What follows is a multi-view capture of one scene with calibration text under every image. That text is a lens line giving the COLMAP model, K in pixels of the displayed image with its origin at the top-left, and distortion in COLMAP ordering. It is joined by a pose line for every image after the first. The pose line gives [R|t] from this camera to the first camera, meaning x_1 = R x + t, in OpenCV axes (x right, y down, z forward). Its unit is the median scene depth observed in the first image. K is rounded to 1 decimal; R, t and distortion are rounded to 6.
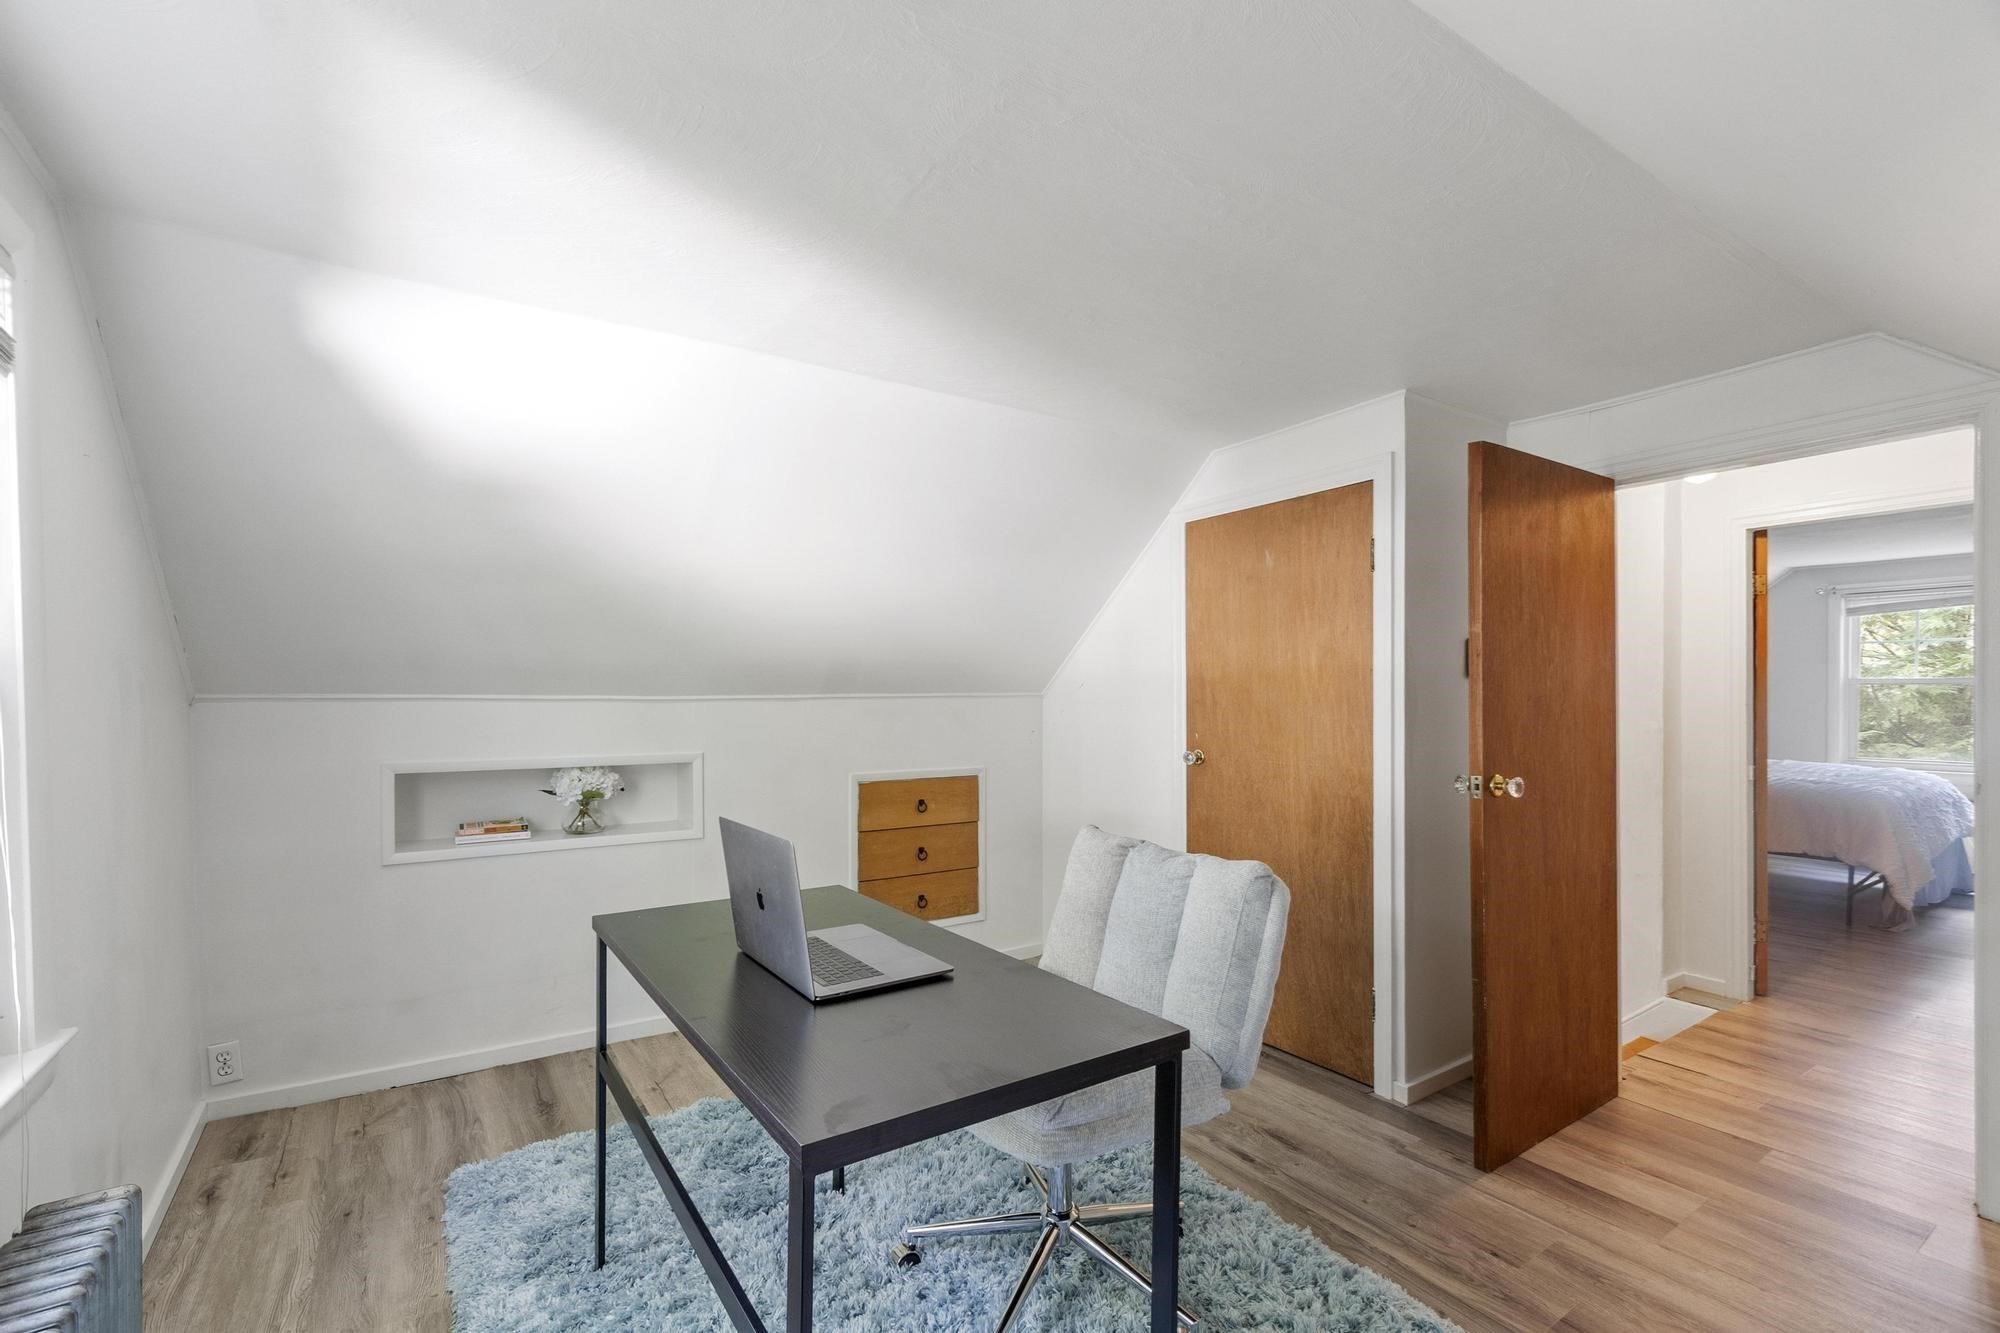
lens RADIAL K [[878.0, 0, 997.6], [0, 878.0, 710.1], [0, 0, 1]] dist [0.000738, 0.000075]
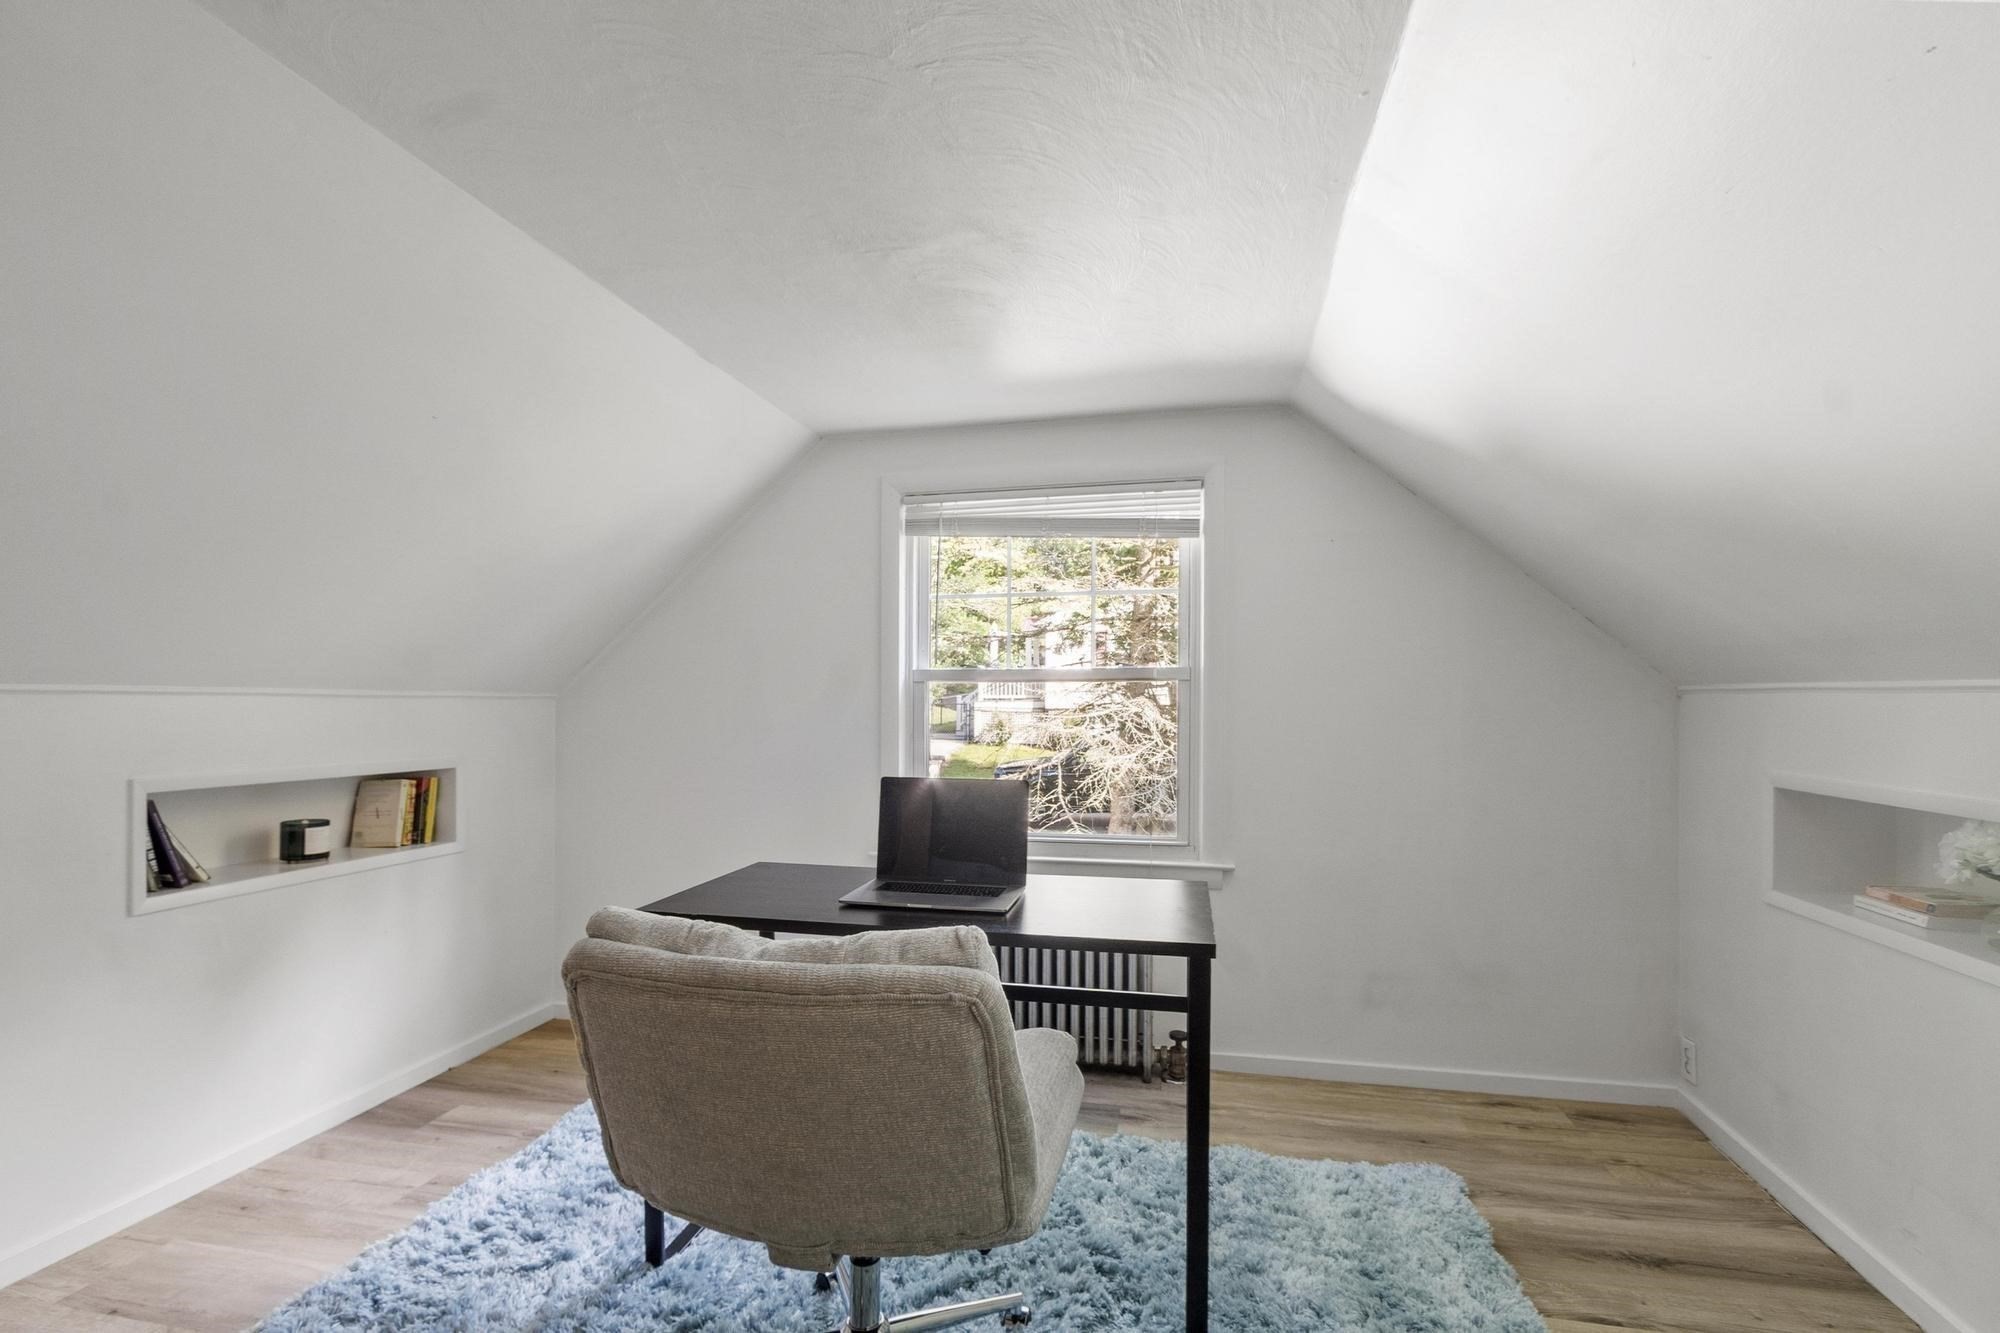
lens RADIAL K [[874.4, 0, 990.2], [0, 874.4, 694.4], [0, 0, 1]] dist [0.003450, 0.000325]
pose [[-0.723516, -0.001681, -0.690305, 0.167952], [-0.005810, 0.999976, 0.003654, -0.003501], [0.690283, 0.006655, -0.723509, 0.527833]]
